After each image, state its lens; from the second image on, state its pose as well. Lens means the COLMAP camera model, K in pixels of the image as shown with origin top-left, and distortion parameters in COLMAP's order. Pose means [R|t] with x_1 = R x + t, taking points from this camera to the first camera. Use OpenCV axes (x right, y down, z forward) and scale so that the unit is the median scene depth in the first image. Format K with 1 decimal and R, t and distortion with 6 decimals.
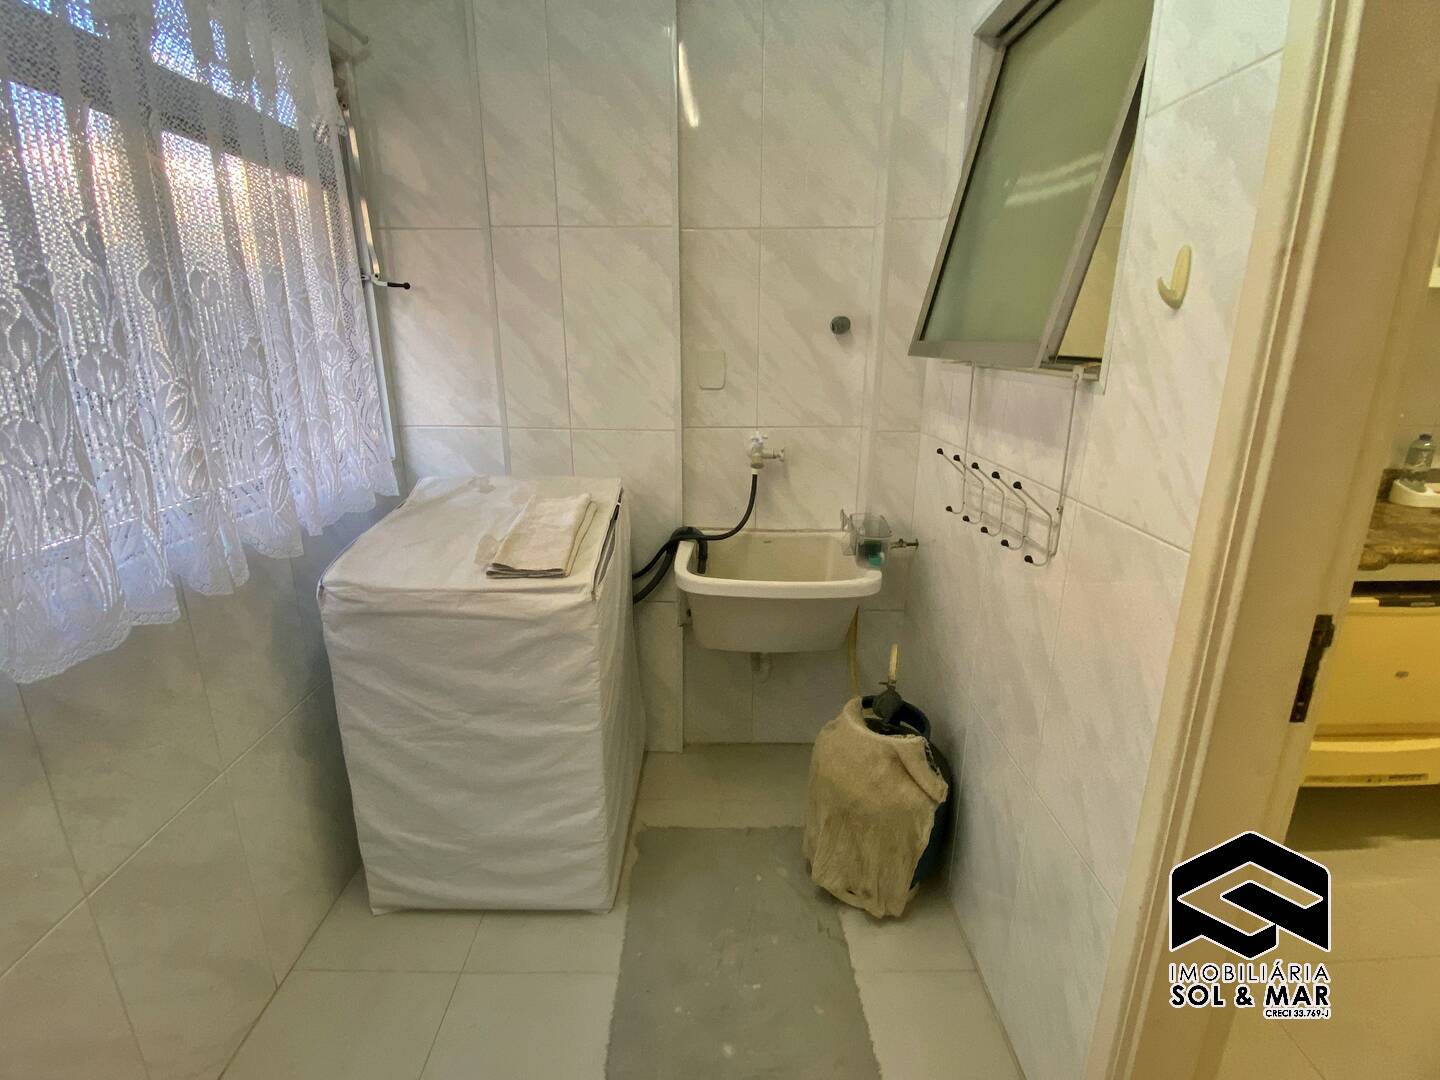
lens RADIAL K [[682.1, 0, 716.1], [0, 682.1, 531.4], [0, 0, 1]] dist [0.043999, -0.034261]
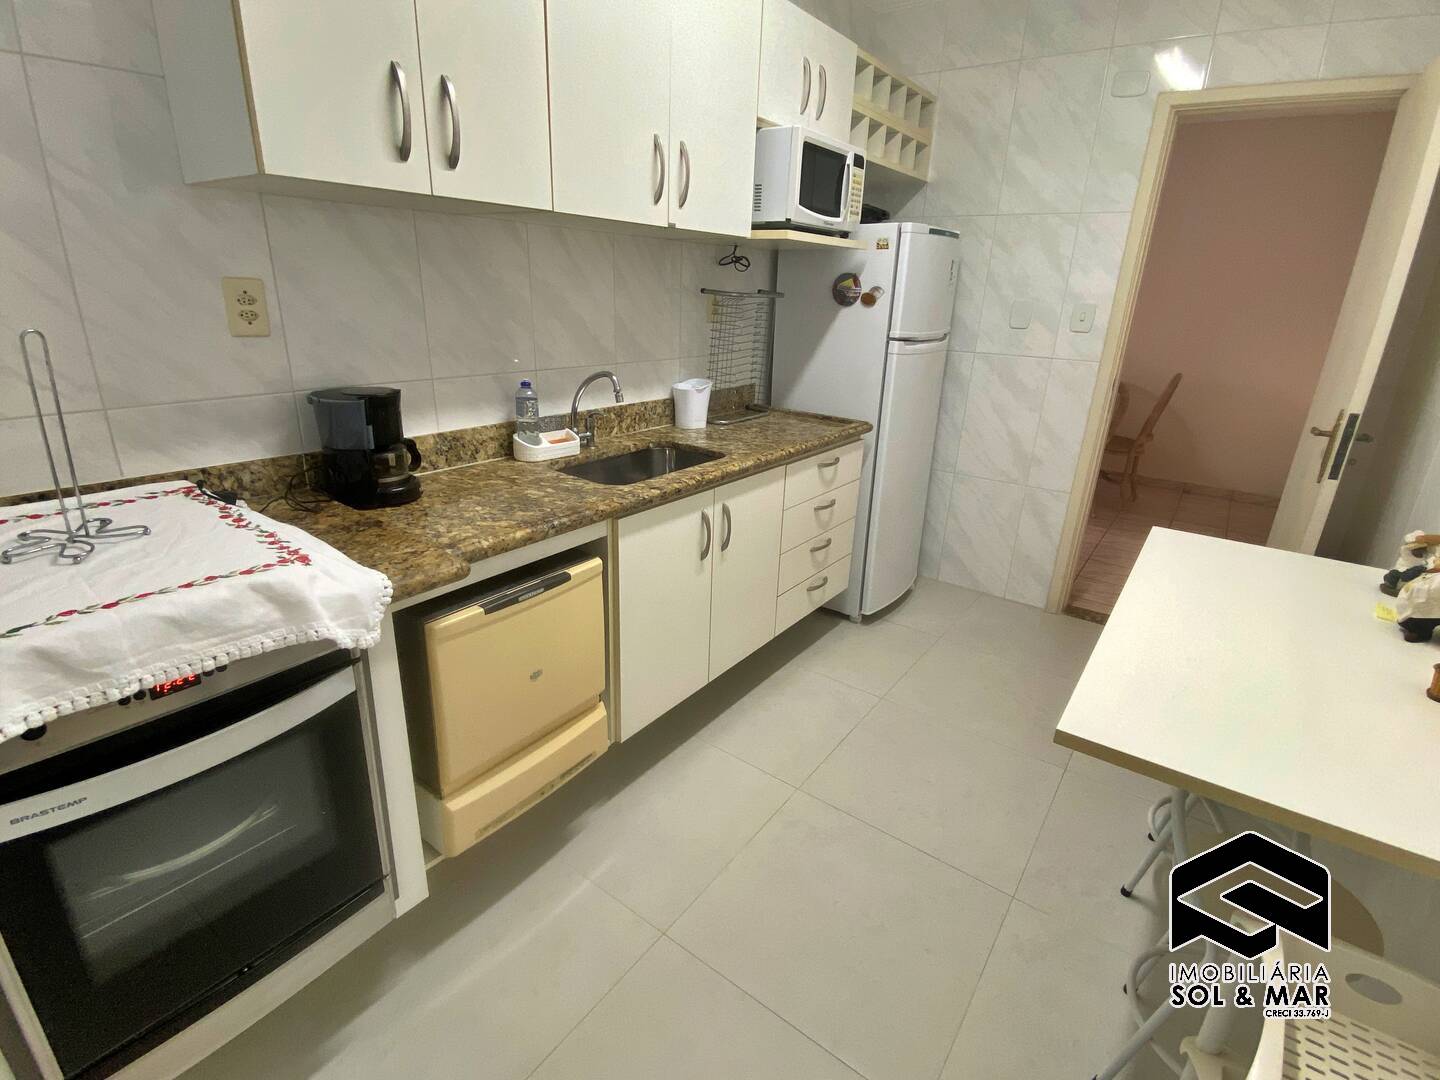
lens RADIAL K [[682.1, 0, 716.1], [0, 682.1, 531.4], [0, 0, 1]] dist [0.043999, -0.034261]
pose [[0.608326, -0.248950, 0.753633, 0.468577], [0.184588, 0.967874, 0.170723, -0.059253], [-0.771924, 0.035256, 0.634737, 0.246719]]
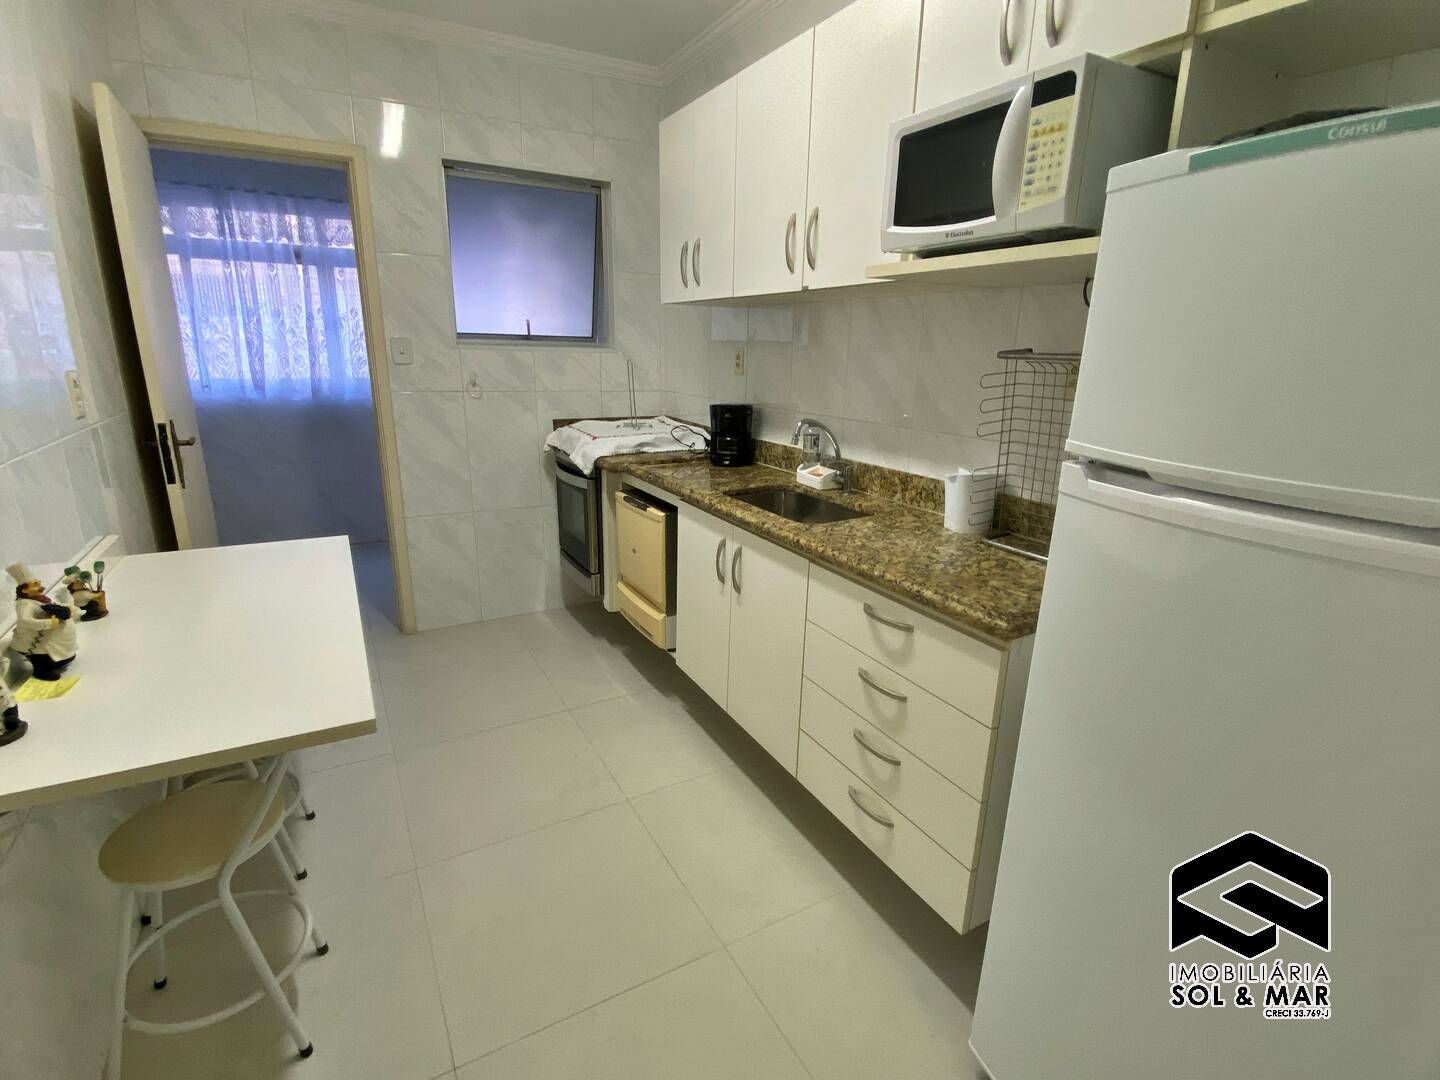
lens RADIAL K [[692.0, 0, 717.6], [0, 692.0, 528.3], [0, 0, 1]] dist [0.015907, -0.019416]
pose [[0.472394, 0.233848, -0.849799, 2.150206], [-0.256915, 0.958825, 0.121033, -0.069856], [0.843112, 0.161151, 0.513023, 0.308454]]
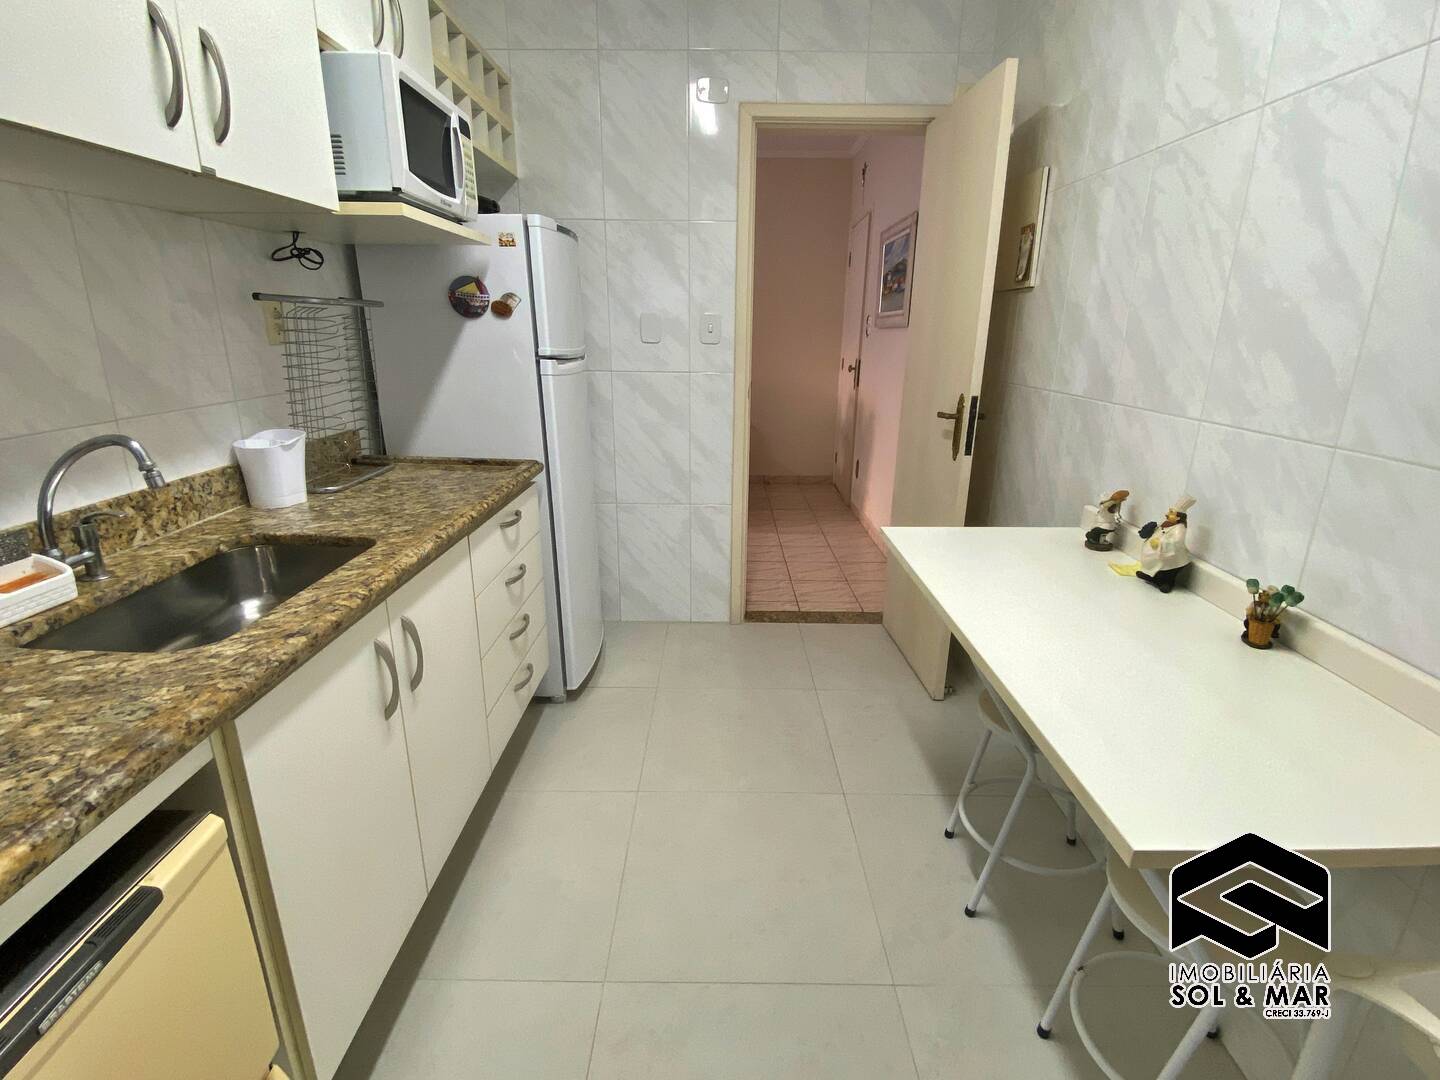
lens RADIAL K [[682.1, 0, 716.1], [0, 682.1, 531.4], [0, 0, 1]] dist [0.043999, -0.034261]
pose [[0.023425, -0.289986, 0.956744, 0.663295], [0.259267, 0.926026, 0.274327, -0.102028], [-0.965521, 0.241626, 0.096876, 0.515658]]
